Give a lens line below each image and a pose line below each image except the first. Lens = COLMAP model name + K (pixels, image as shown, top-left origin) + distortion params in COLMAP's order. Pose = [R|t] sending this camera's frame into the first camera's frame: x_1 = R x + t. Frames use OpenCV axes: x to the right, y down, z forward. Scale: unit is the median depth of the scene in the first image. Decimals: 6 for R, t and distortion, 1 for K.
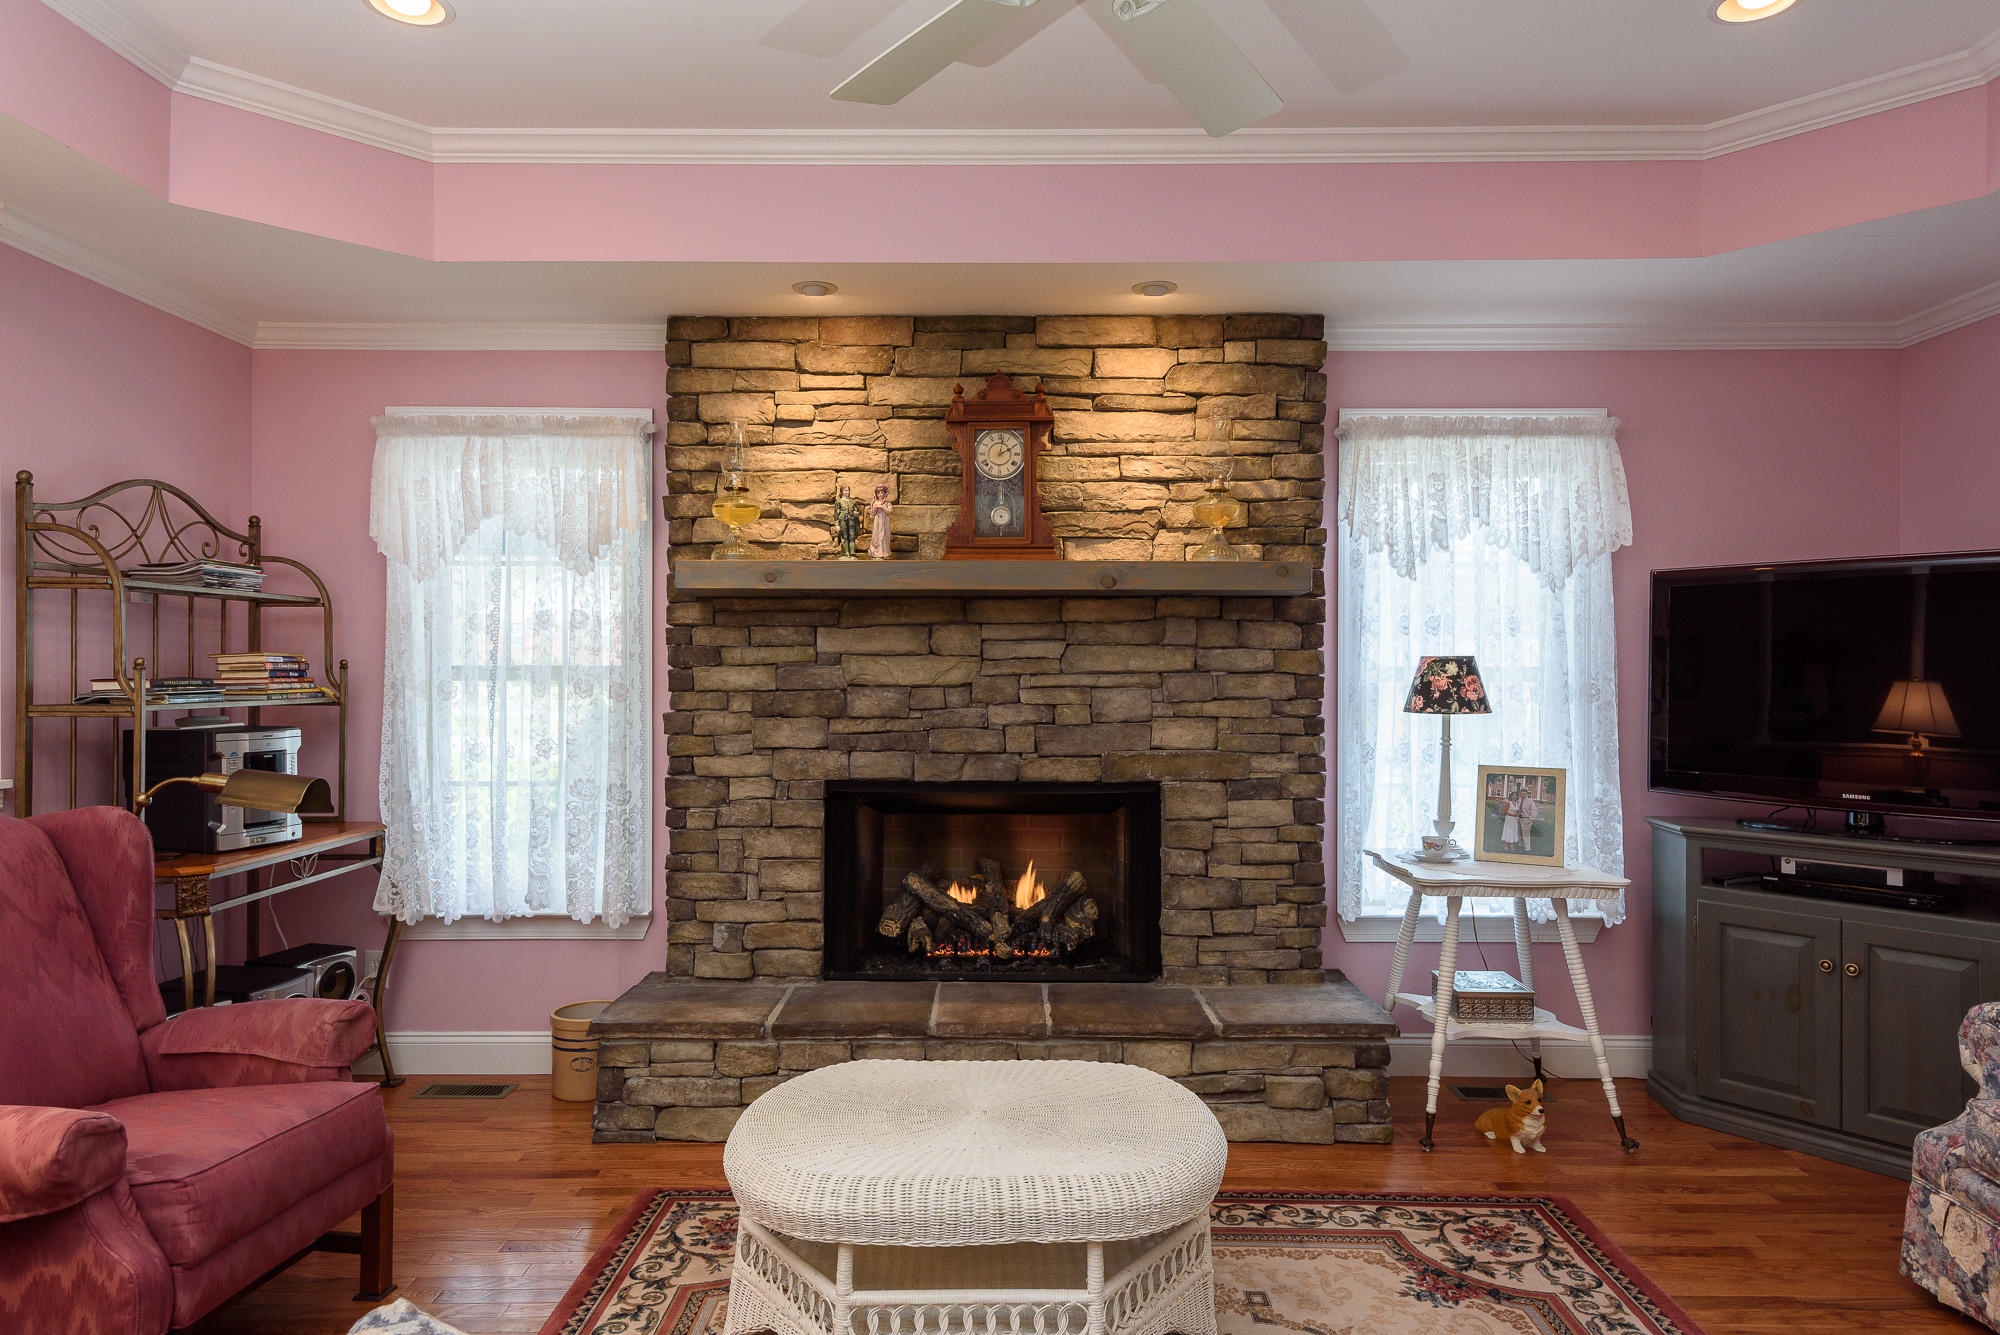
lens RADIAL K [[1250.4, 0, 988.9], [0, 1250.4, 668.9], [0, 0, 1]] dist [0.035629, -0.013347]
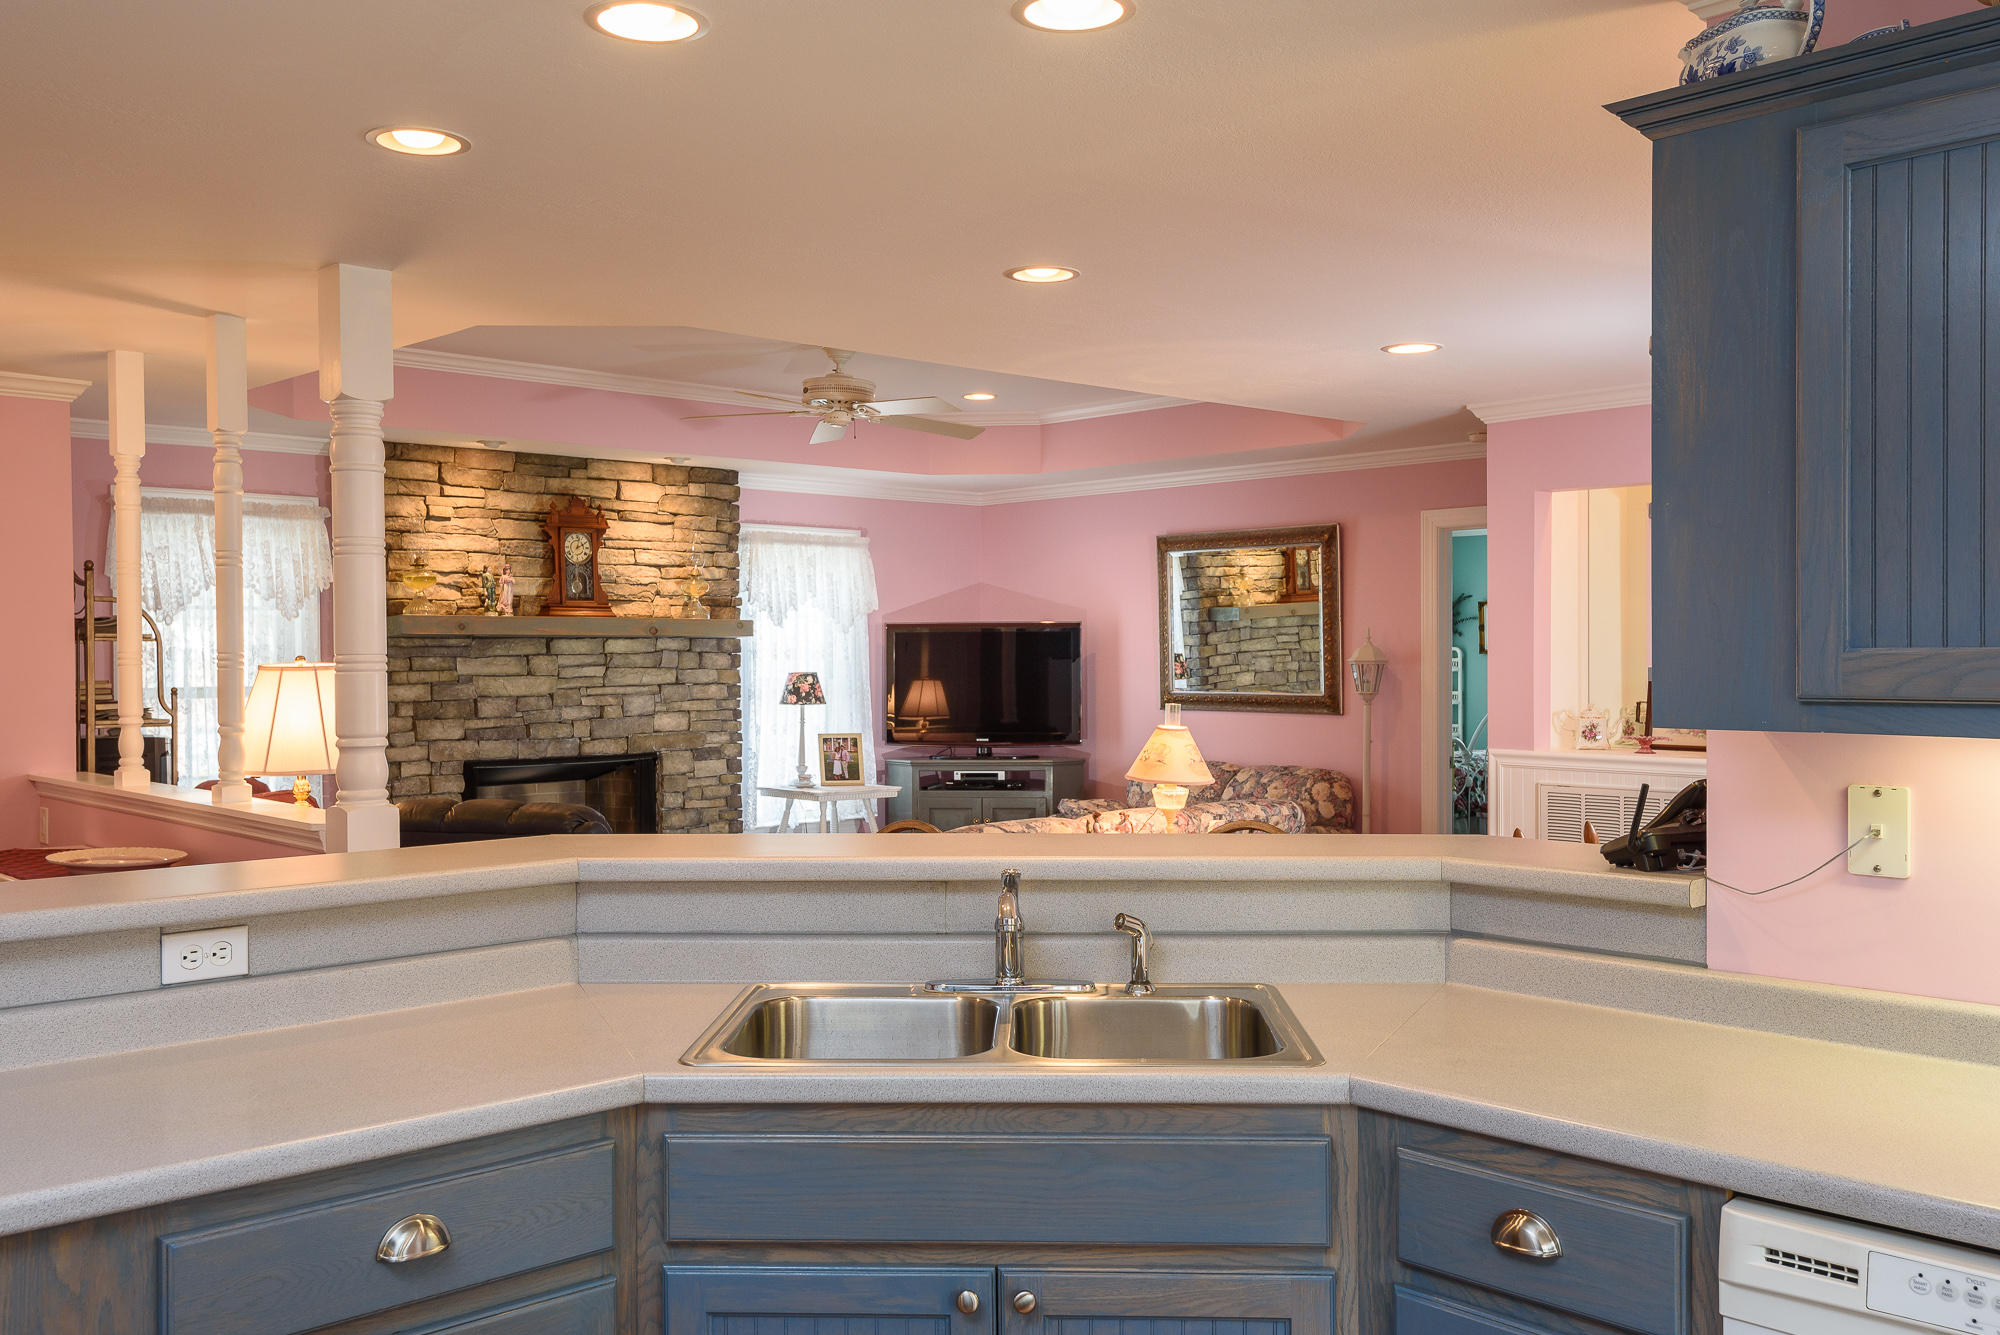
lens RADIAL K [[1751.2, 0, 1001.6], [0, 1751.2, 667.3], [0, 0, 1]] dist [0.012075, 0.001270]
pose [[0.719872, -0.010257, 0.694031, -1.115490], [0.010062, 0.999940, 0.004342, -0.024503], [-0.694033, 0.003857, 0.719932, -0.939219]]
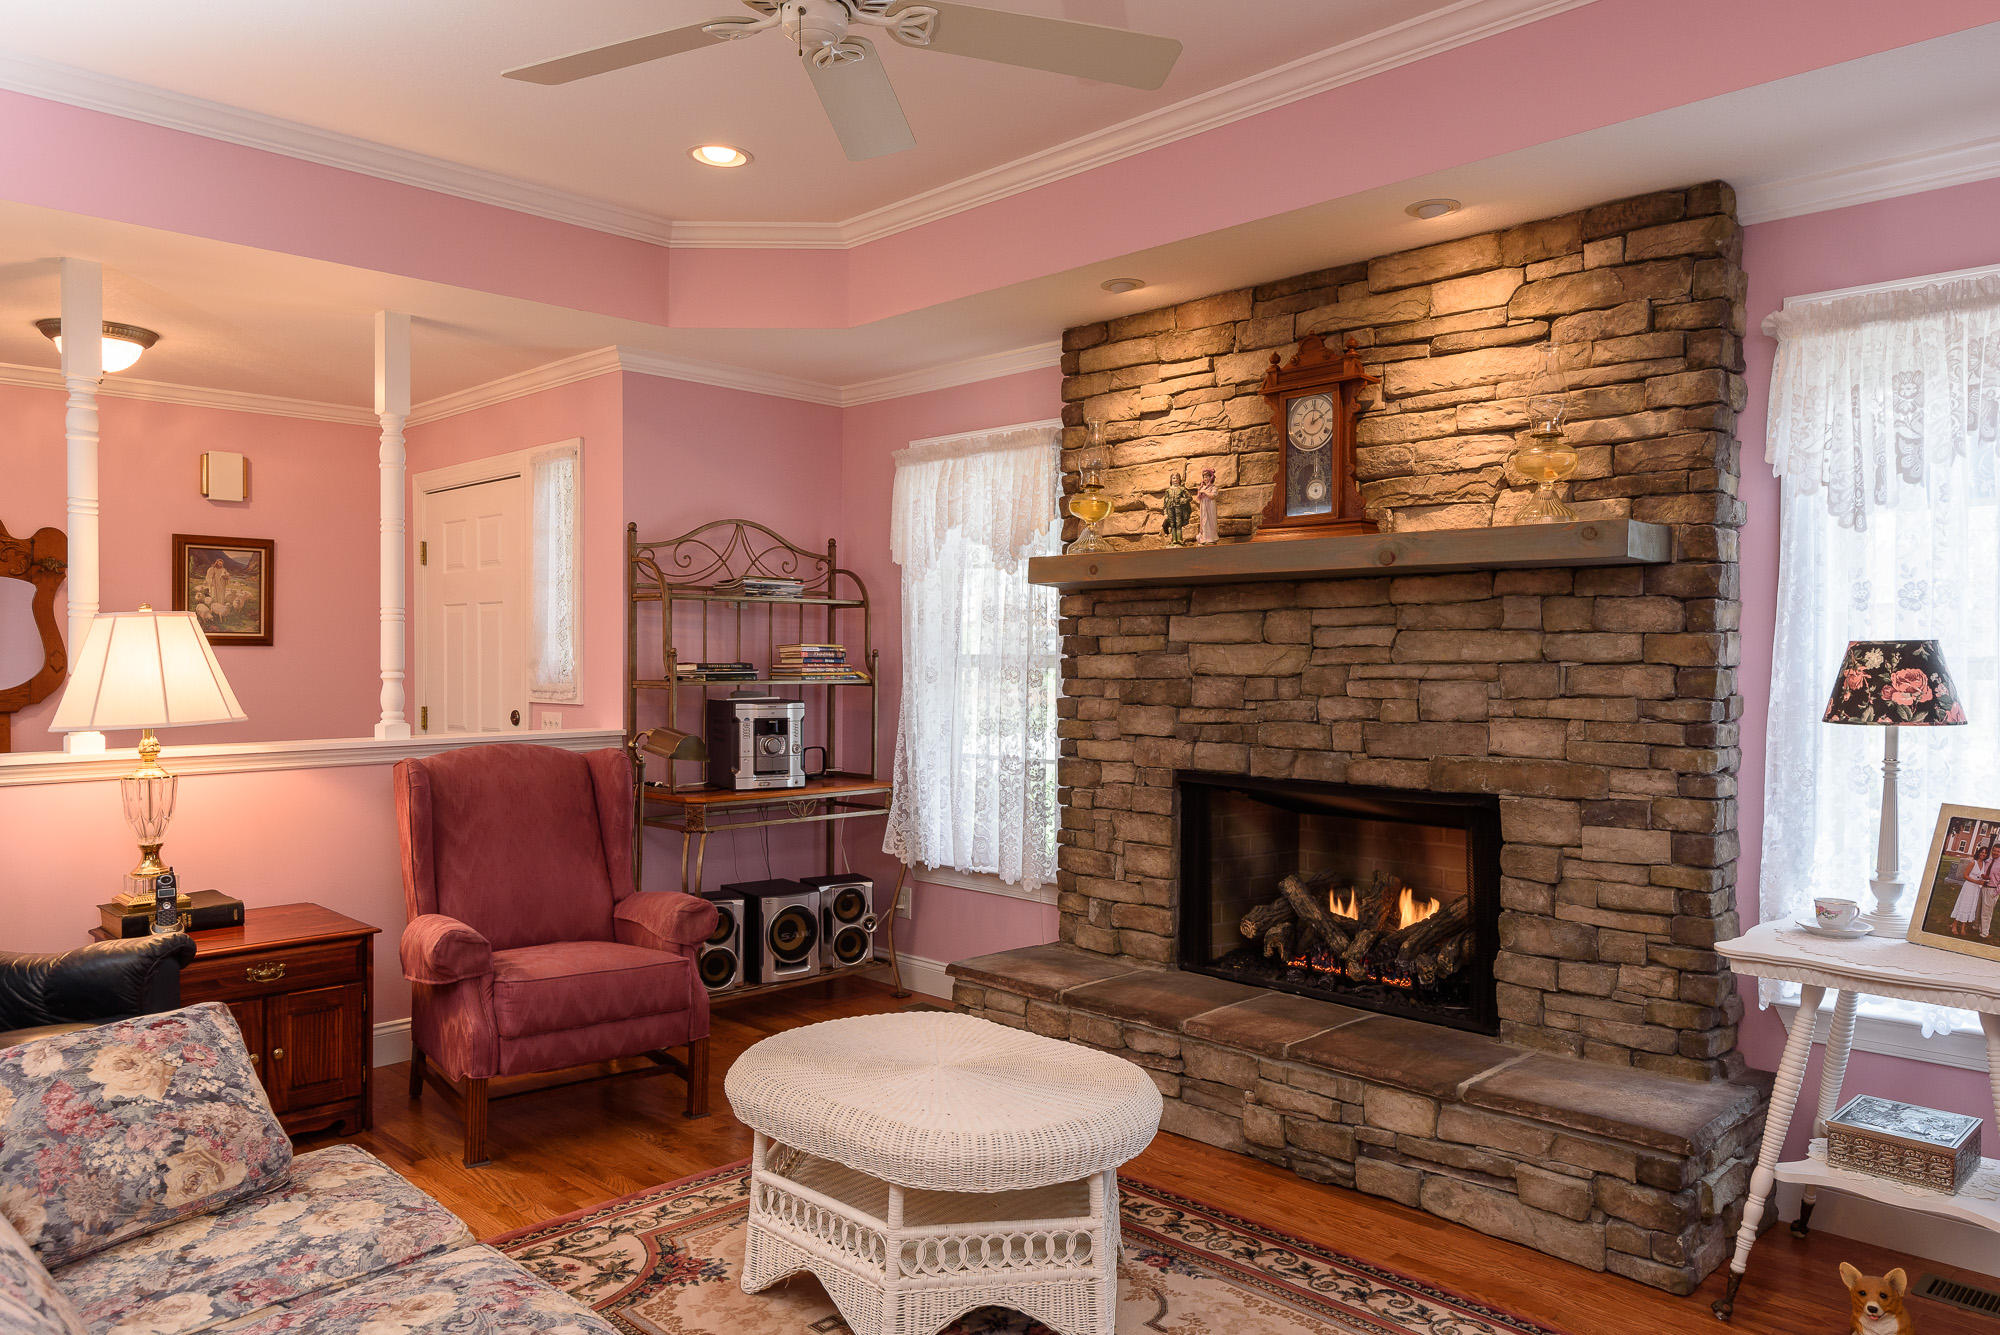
lens RADIAL K [[1368.4, 0, 994.8], [0, 1368.4, 672.2], [0, 0, 1]] dist [0.028771, -0.022591]
pose [[0.712791, 0.009480, -0.701312, 0.534166], [-0.004560, 0.999950, 0.008883, 0.002524], [0.701362, -0.003134, 0.712799, 0.121491]]
